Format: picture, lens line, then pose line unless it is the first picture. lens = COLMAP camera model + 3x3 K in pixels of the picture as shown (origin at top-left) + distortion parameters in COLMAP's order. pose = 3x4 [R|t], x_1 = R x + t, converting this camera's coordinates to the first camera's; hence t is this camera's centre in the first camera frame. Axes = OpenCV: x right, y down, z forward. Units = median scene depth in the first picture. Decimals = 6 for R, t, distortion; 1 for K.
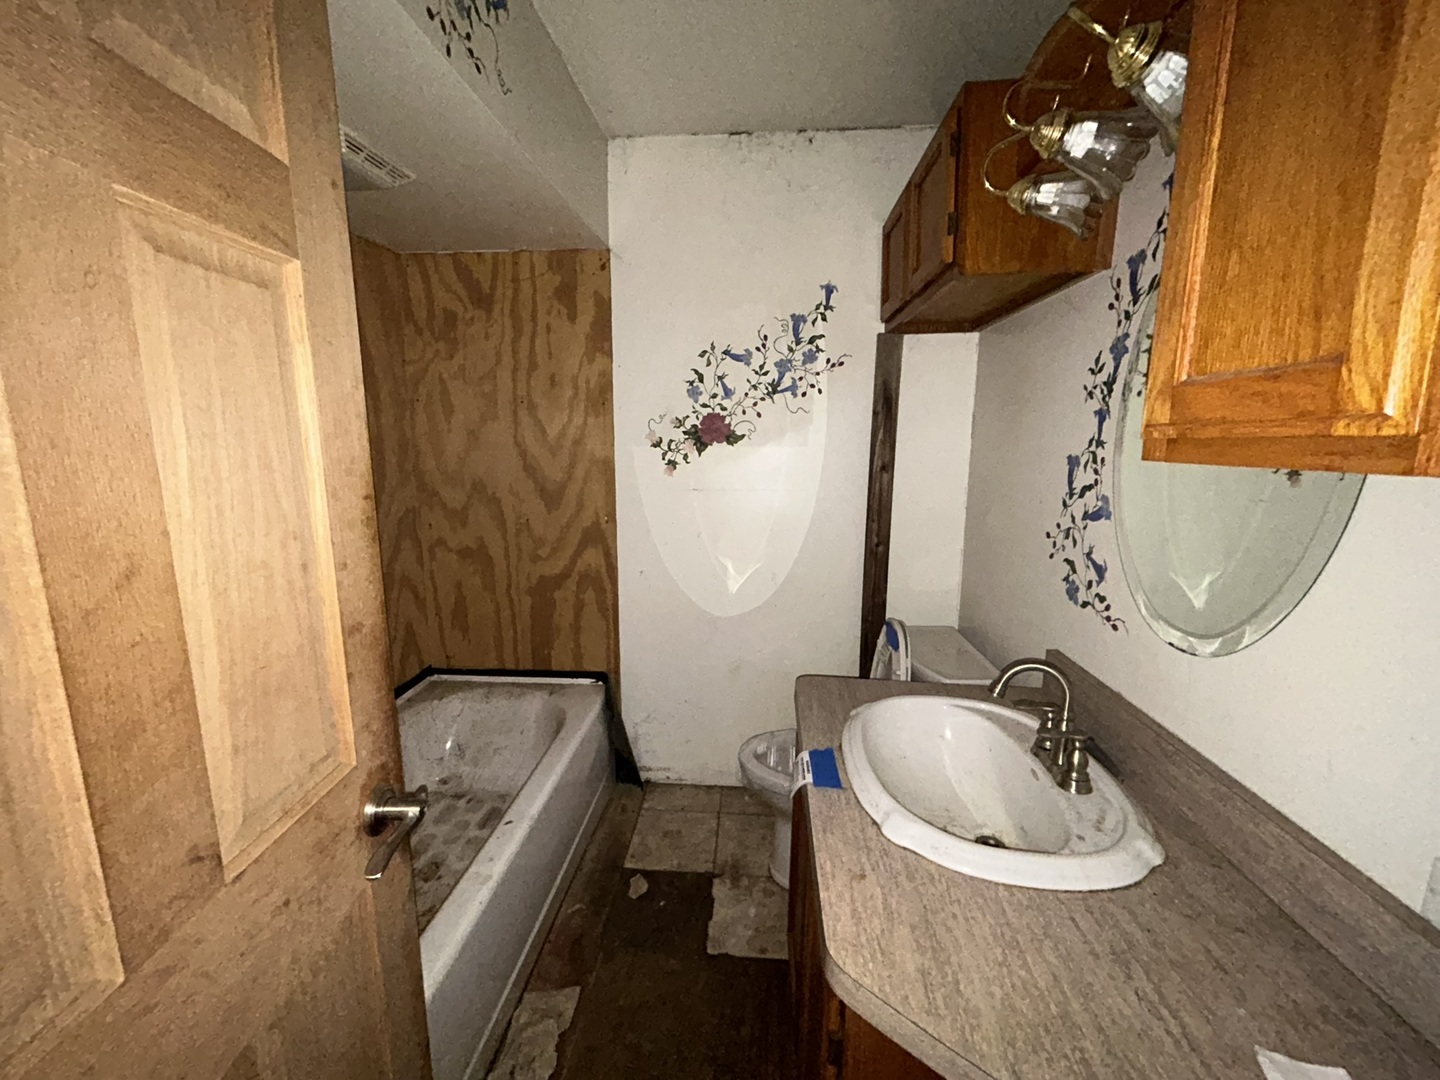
lens RADIAL K [[578.7, 0, 715.5], [0, 578.7, 533.8], [0, 0, 1]] dist [0.001216, 0.000273]
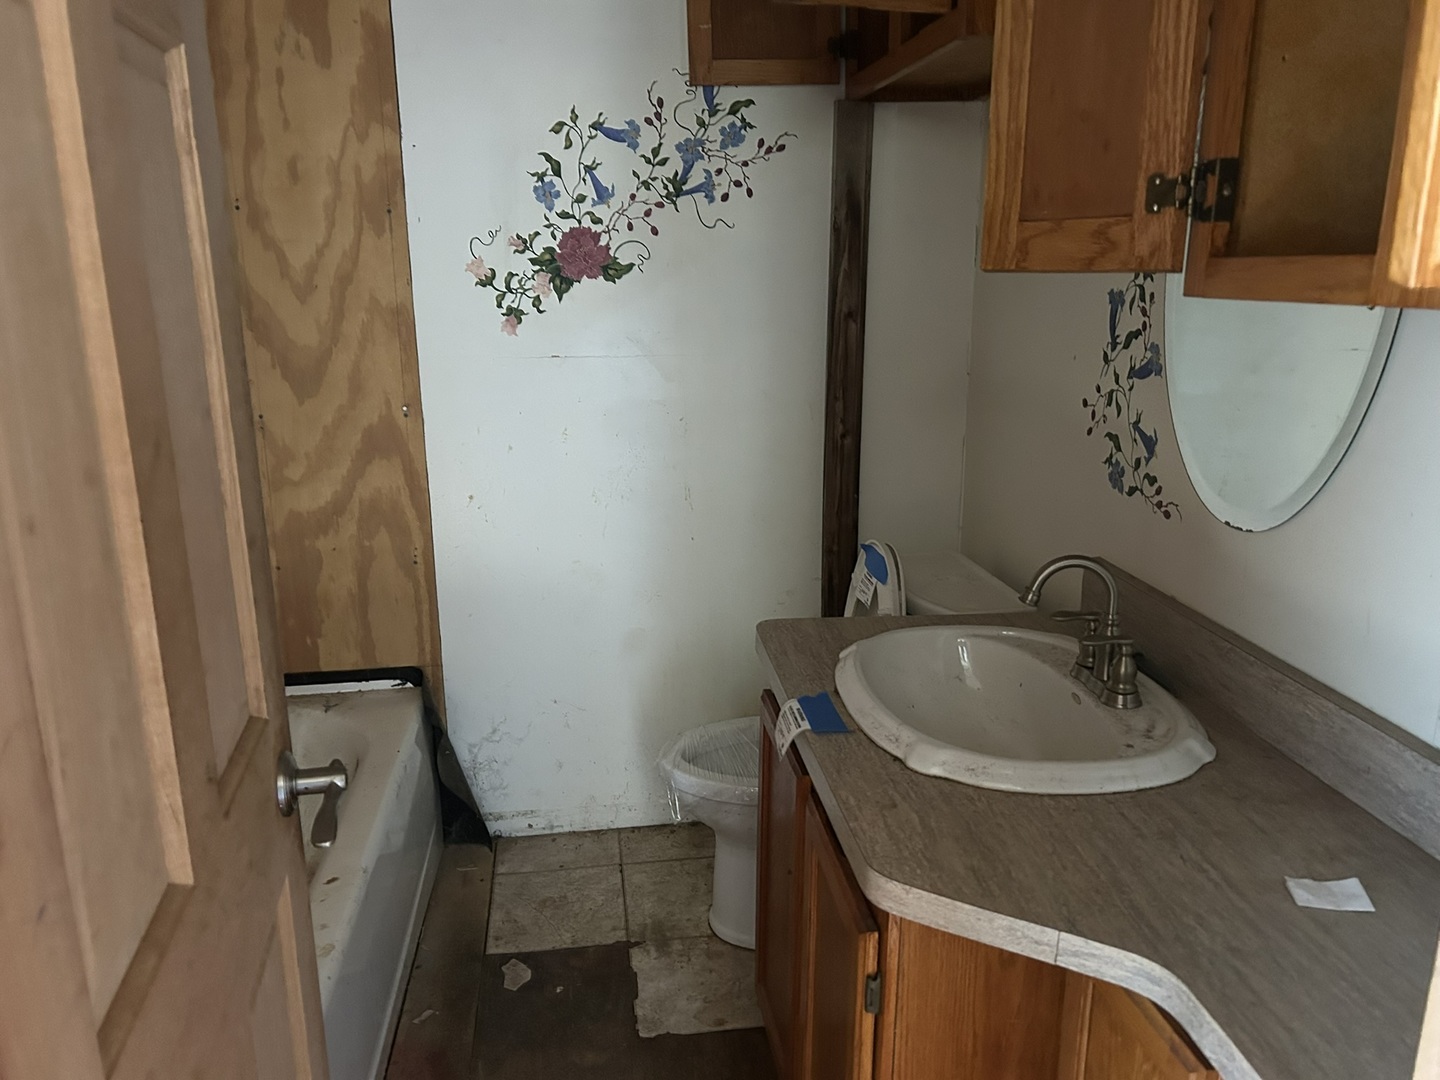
lens RADIAL K [[1081.7, 0, 722.8], [0, 1081.7, 537.2], [0, 0, 1]] dist [0.054143, -0.048456]
pose [[0.977821, -0.060343, 0.200563, -0.111586], [0.043346, 0.995169, 0.088087, 0.021962], [-0.204909, -0.077439, 0.975713, -0.182080]]
